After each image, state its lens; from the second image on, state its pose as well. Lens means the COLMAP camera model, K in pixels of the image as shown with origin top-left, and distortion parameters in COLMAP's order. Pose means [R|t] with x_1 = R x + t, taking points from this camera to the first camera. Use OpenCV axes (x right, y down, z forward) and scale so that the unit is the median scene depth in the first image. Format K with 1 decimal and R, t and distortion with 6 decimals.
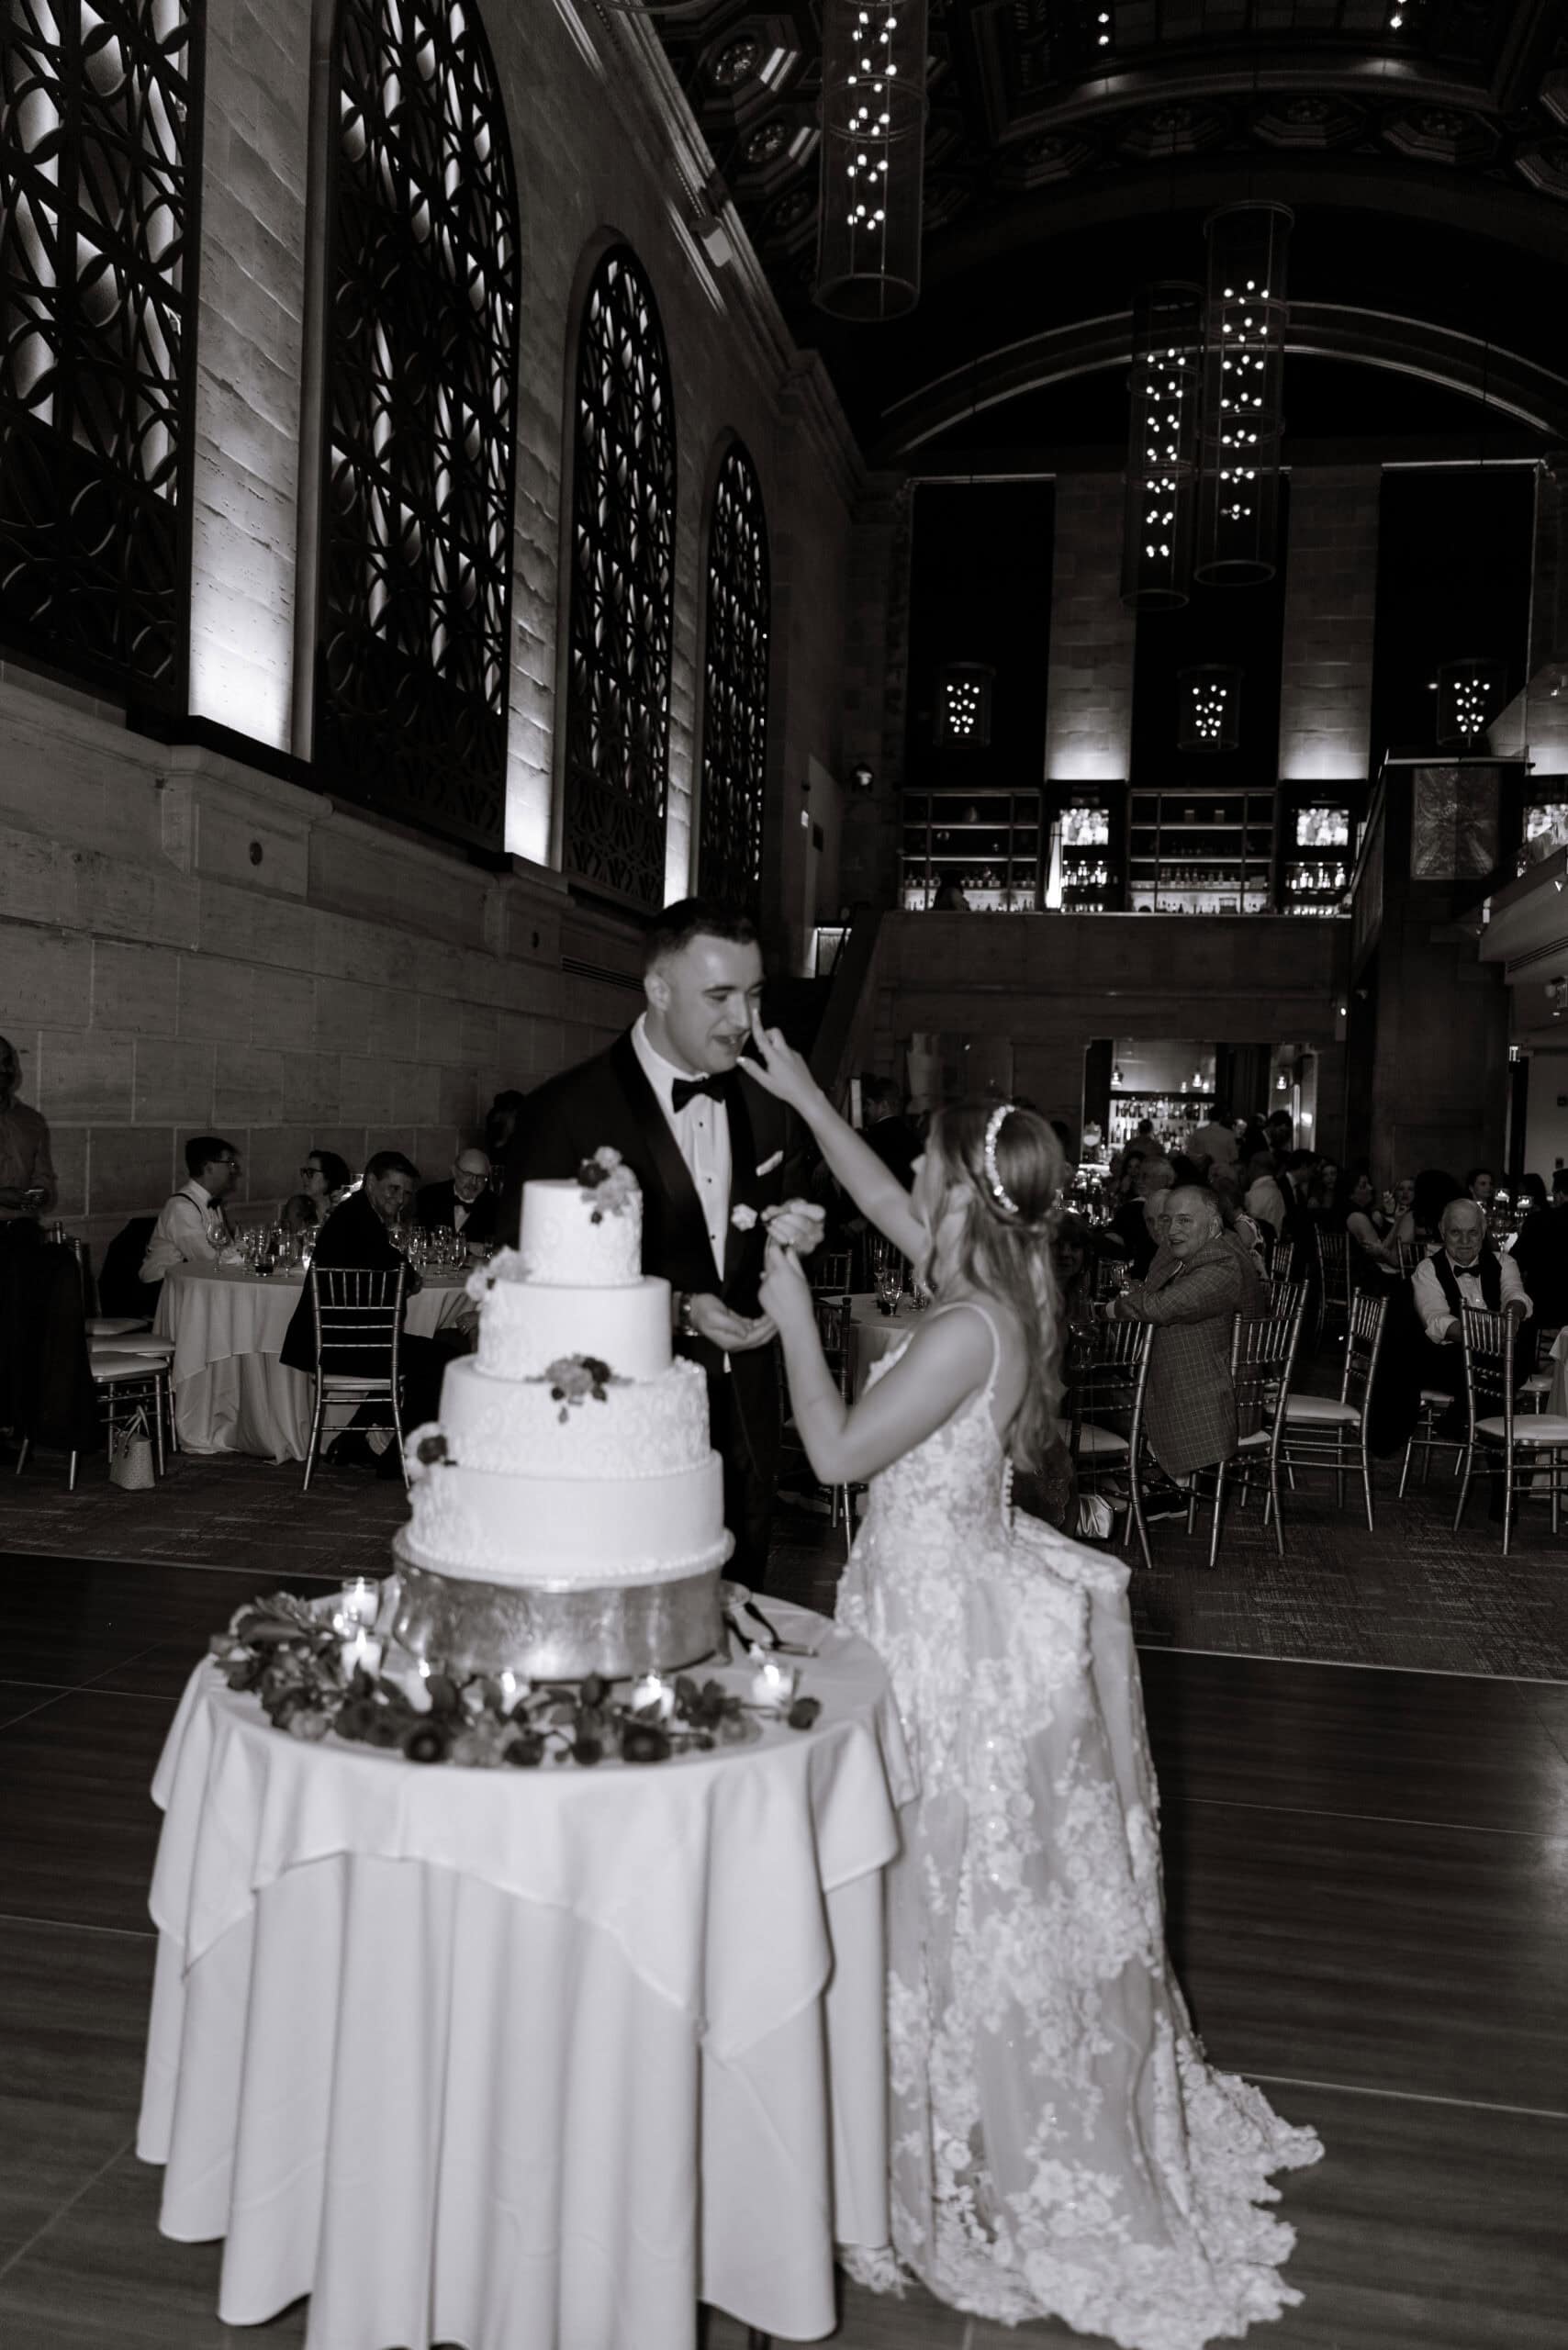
lens RADIAL K [[1853.4, 0, 784.0], [0, 1853.4, 1175.0], [0, 0, 1]] dist [-0.001629, -0.006647]
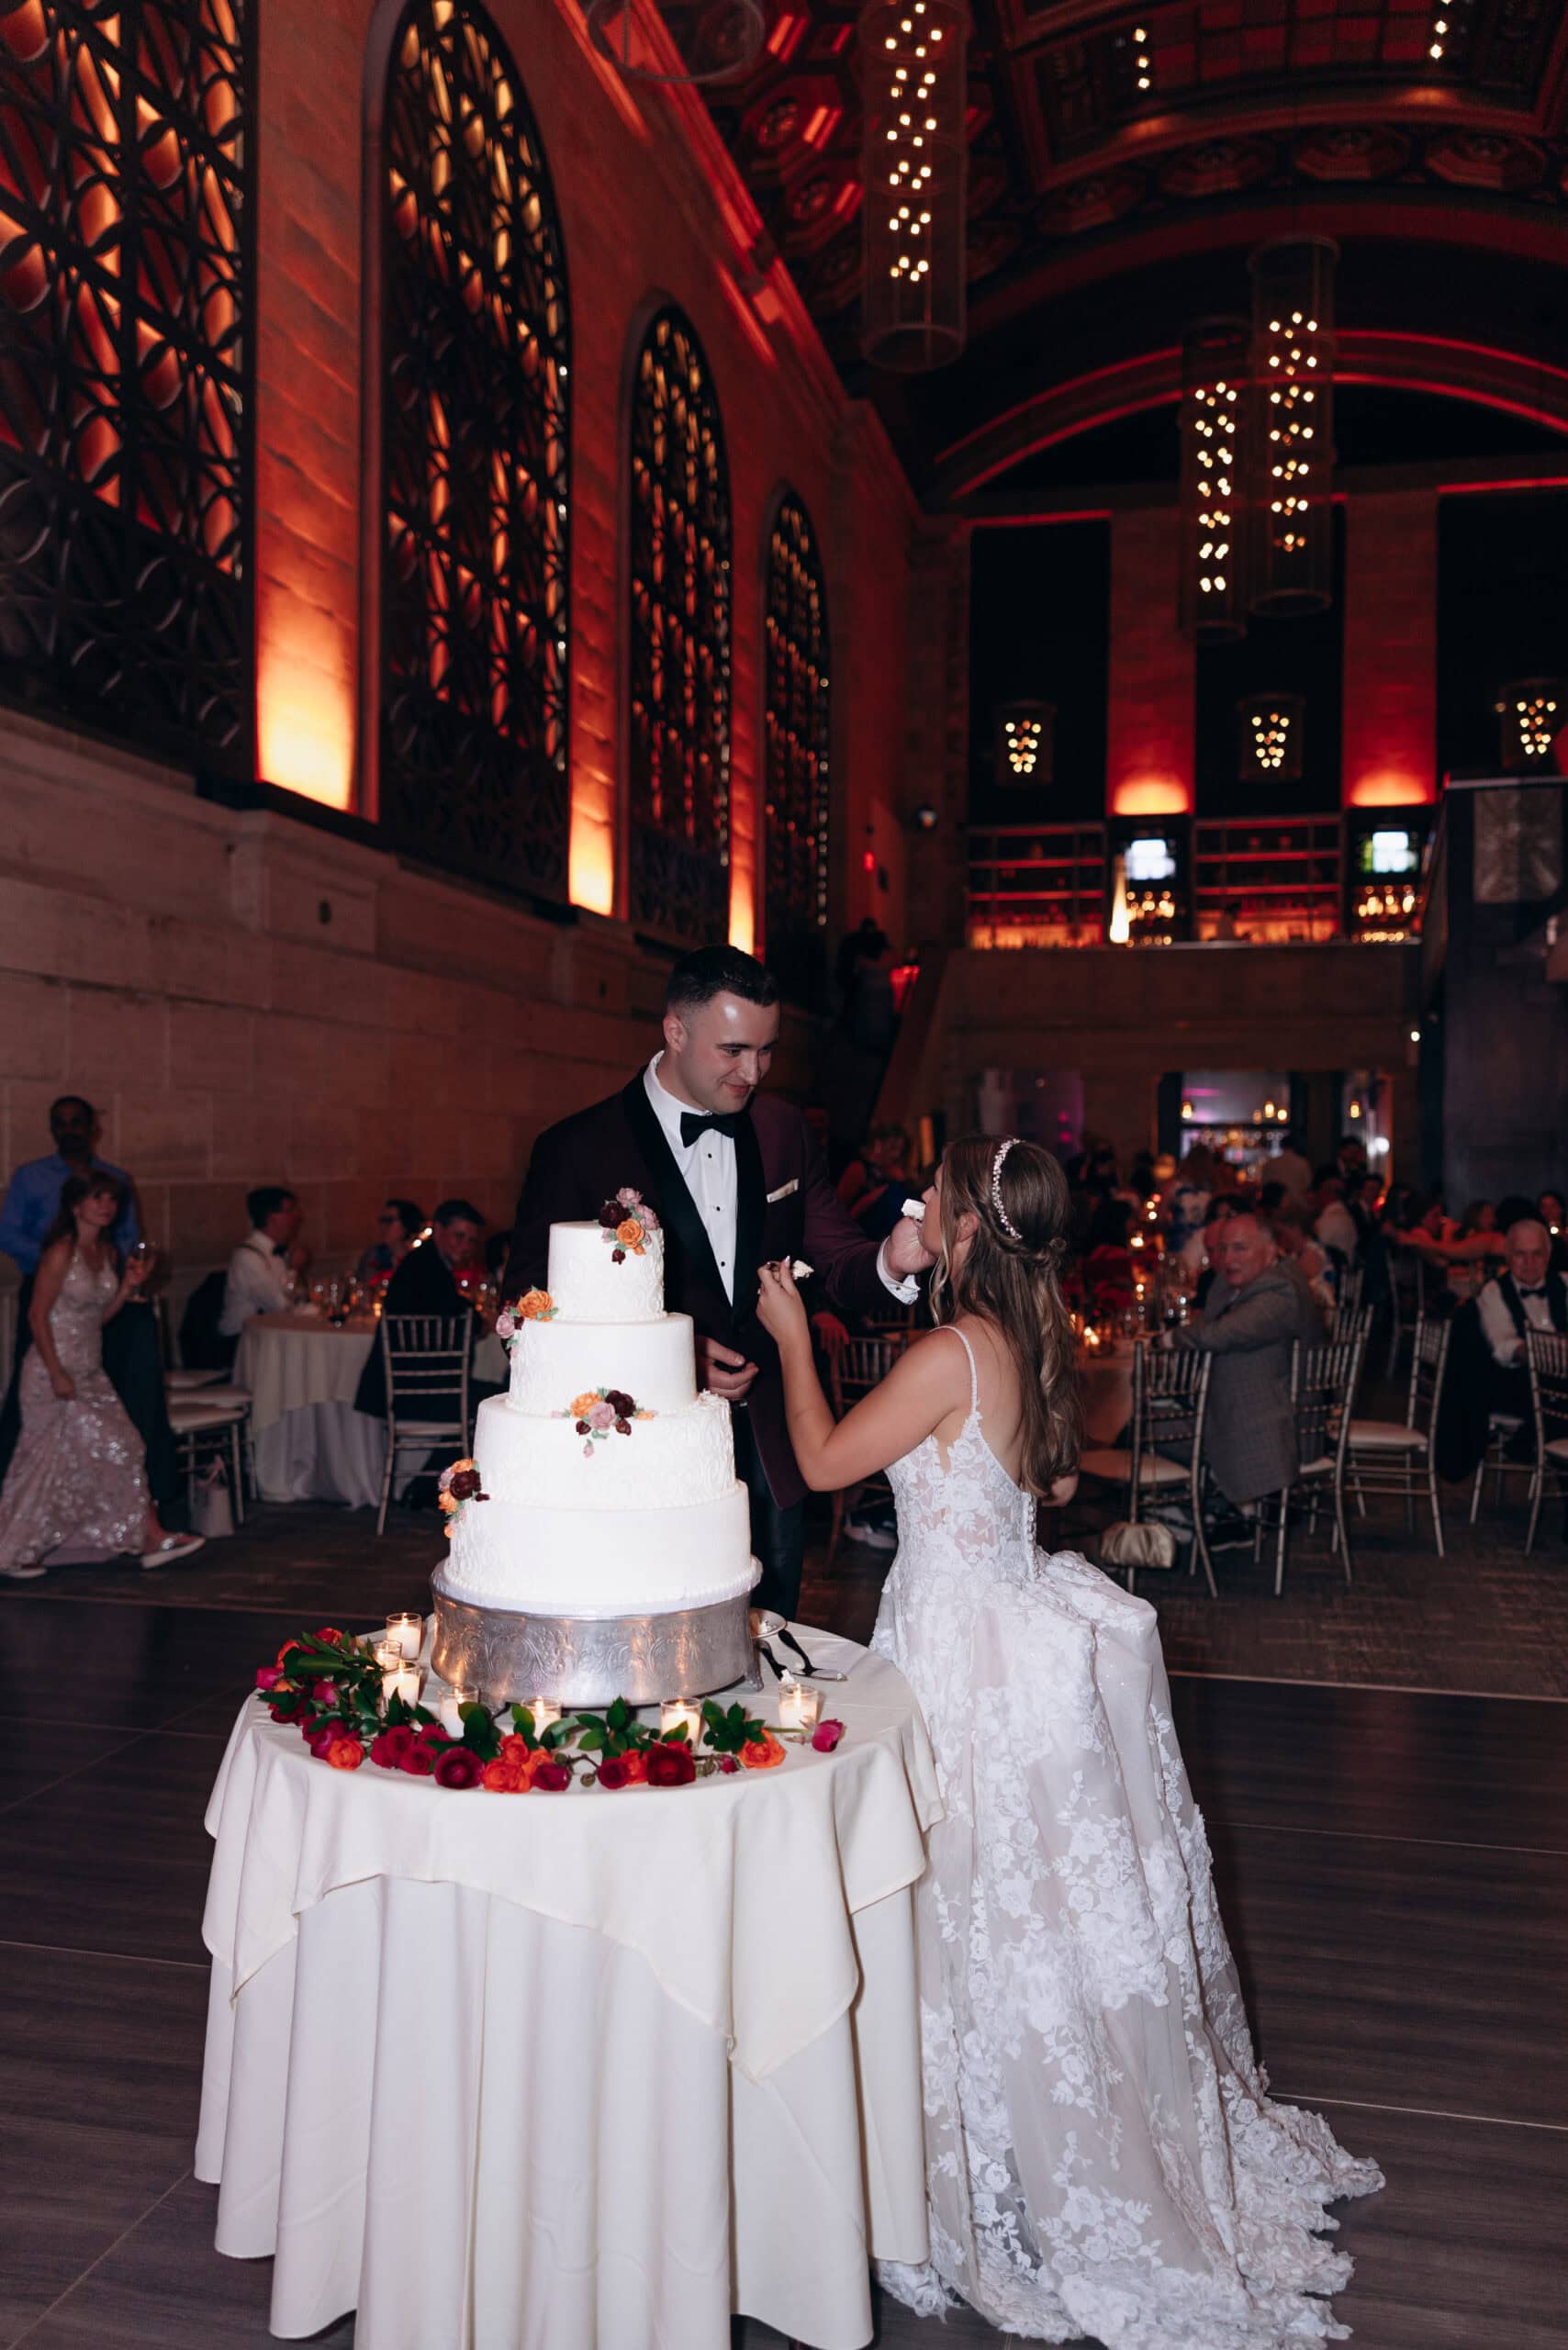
lens RADIAL K [[1845.2, 0, 789.8], [0, 1845.2, 1182.0], [0, 0, 1]] dist [0.001361, -0.010447]
pose [[0.998869, -0.025946, -0.039847, 0.007173], [0.025202, 0.999501, -0.019067, 0.000787], [0.040322, 0.018042, 0.999024, -0.004338]]
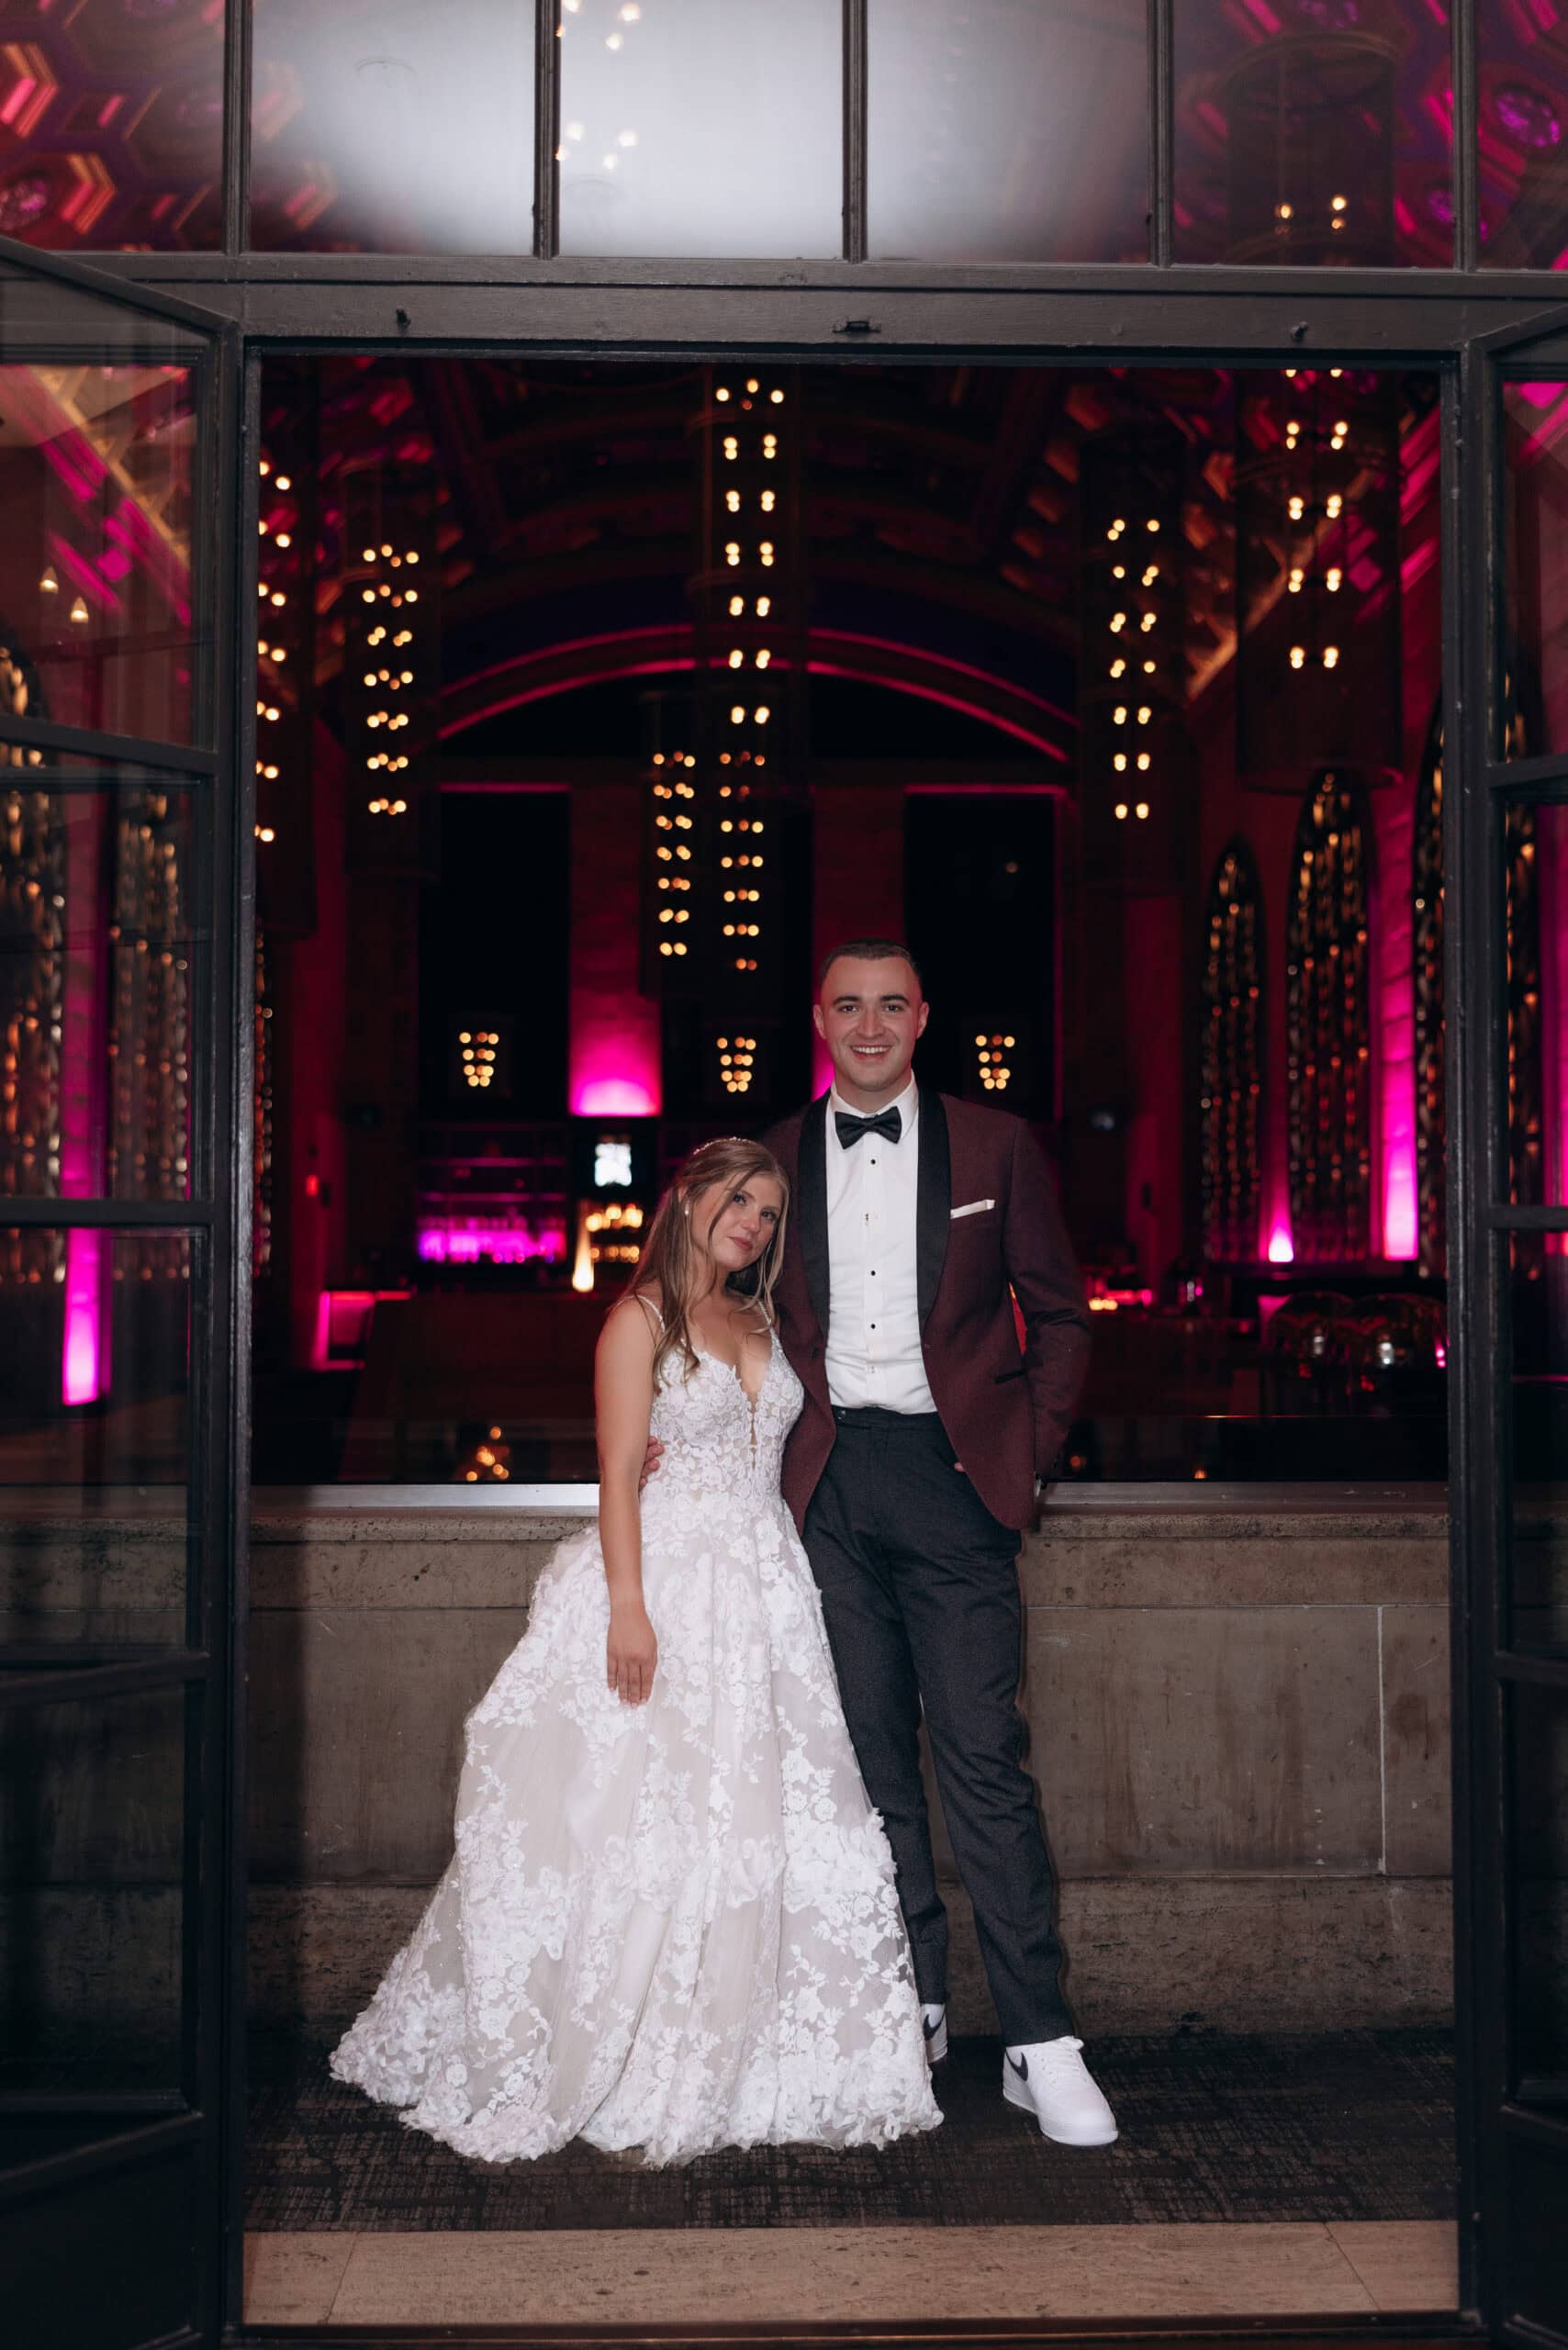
lens RADIAL K [[2823.1, 0, 844.1], [0, 2823.1, 1045.7], [0, 0, 1]] dist [-0.003862, 0.014207]
pose [[0.973993, -0.024993, 0.225194, -0.093480], [0.038683, 0.997648, -0.056587, -0.350961], [-0.223250, 0.063827, 0.972669, -0.884770]]
